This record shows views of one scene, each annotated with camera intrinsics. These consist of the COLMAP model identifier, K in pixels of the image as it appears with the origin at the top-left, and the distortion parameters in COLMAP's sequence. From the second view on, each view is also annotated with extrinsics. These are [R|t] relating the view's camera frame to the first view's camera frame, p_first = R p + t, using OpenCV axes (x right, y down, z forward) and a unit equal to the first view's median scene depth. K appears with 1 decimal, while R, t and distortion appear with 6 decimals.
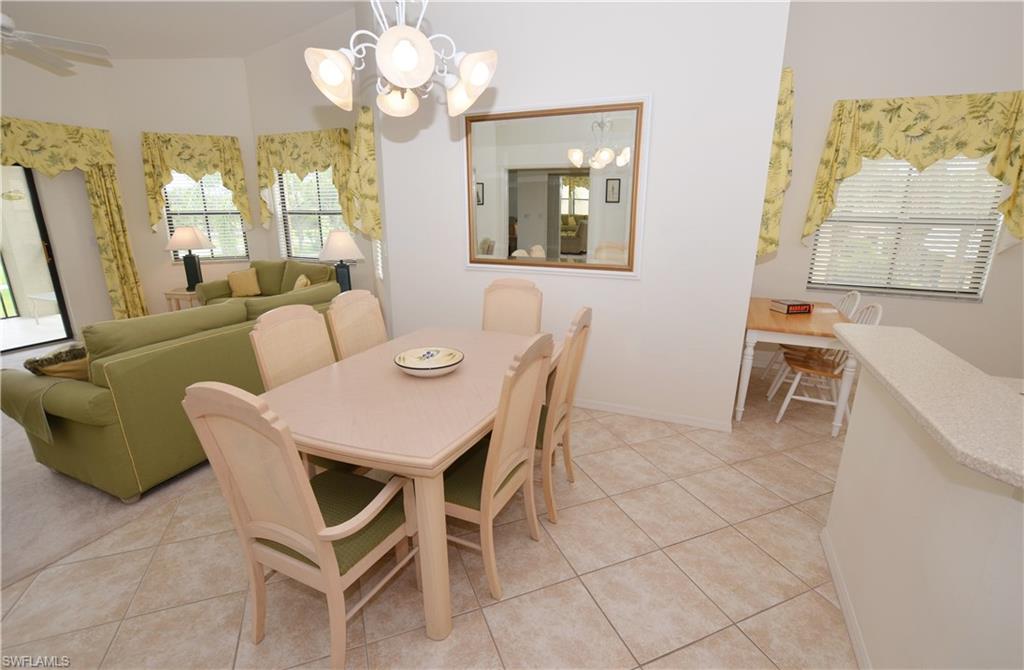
lens RADIAL K [[451.6, 0, 515.6], [0, 451.6, 334.2], [0, 0, 1]] dist [-0.039672, 0.007605]
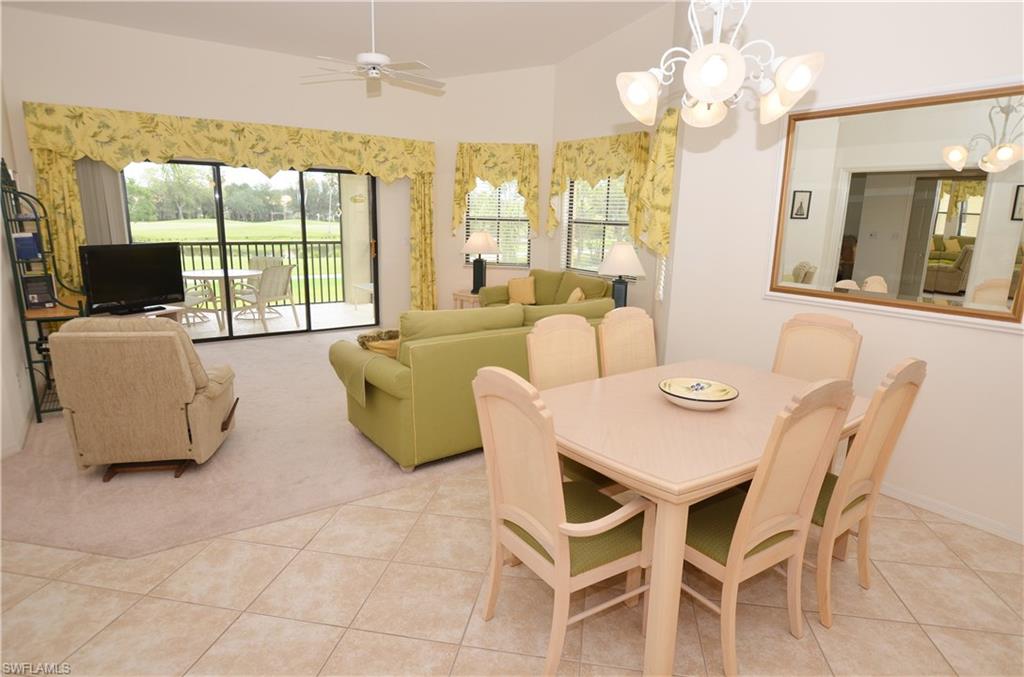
lens RADIAL K [[562.8, 0, 512.0], [0, 562.8, 338.5], [0, 0, 1]] dist [-0.015416, 0.001370]
pose [[0.847596, 0.129410, -0.514620, 0.052000], [-0.161106, 0.986787, -0.017204, 0.028454], [0.505594, 0.097491, 0.857246, -0.138070]]
